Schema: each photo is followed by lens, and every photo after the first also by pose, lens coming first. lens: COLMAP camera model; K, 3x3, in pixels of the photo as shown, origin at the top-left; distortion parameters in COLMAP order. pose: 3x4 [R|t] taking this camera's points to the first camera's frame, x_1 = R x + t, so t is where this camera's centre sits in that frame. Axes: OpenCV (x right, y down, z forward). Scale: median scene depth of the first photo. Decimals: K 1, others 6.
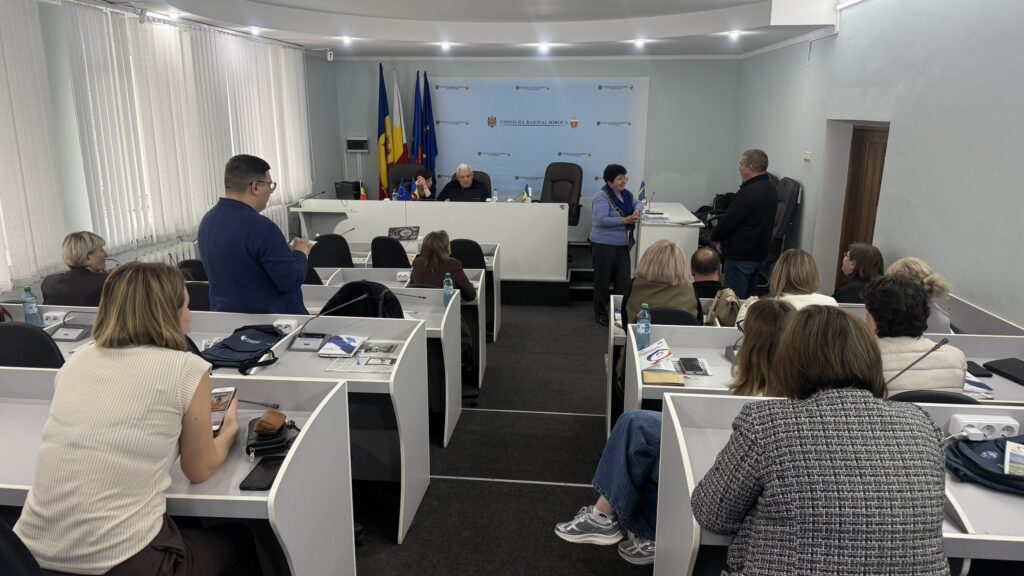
lens RADIAL K [[715.3, 0, 509.0], [0, 715.3, 324.6], [0, 0, 1]] dist [0.032664, -0.053371]
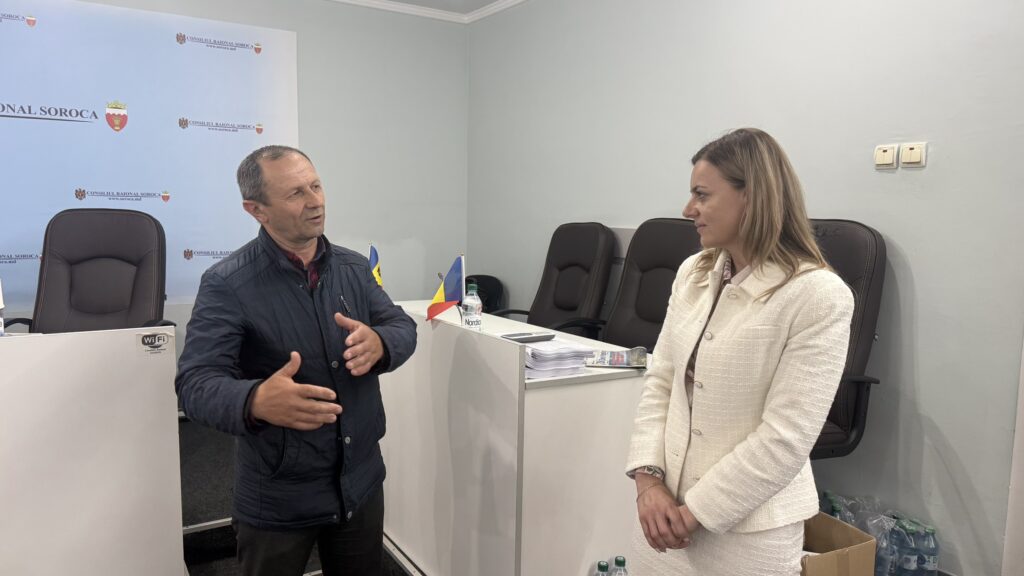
lens RADIAL K [[715.3, 0, 513.1], [0, 715.3, 296.8], [0, 0, 1]] dist [0.032664, -0.053371]
pose [[0.790653, -0.063473, 0.608966, 0.016825], [0.162736, 0.980622, -0.109077, -0.109276], [-0.590242, 0.185343, 0.785661, 0.596731]]
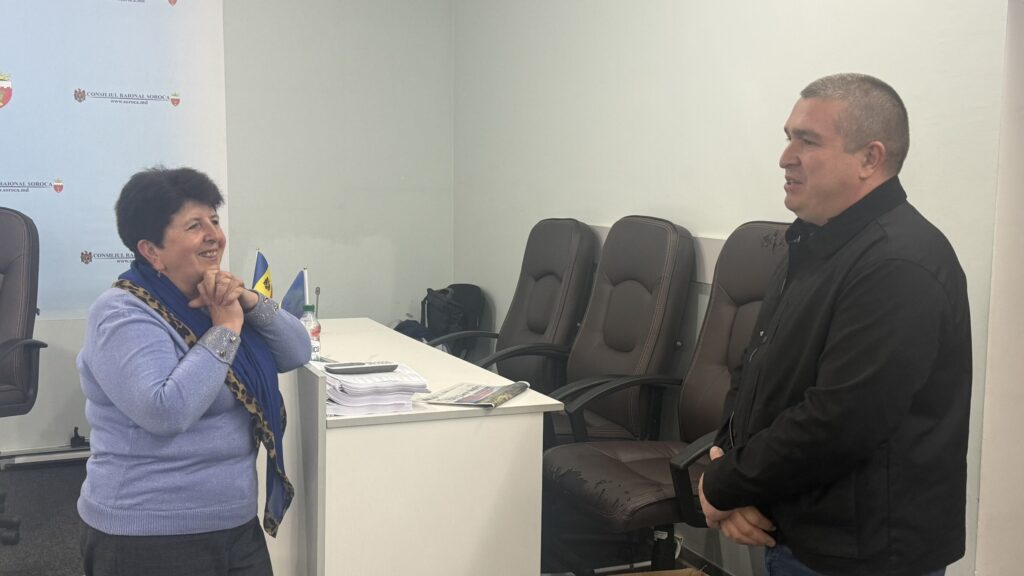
lens RADIAL K [[1054.1, 0, 513.2], [0, 1054.1, 296.4], [0, 0, 1]] dist [0.045973, 0.000000]
pose [[0.871075, -0.051462, 0.488447, 0.055012], [0.135861, 0.980937, -0.138939, -0.094481], [-0.471986, 0.187387, 0.861461, 0.507198]]
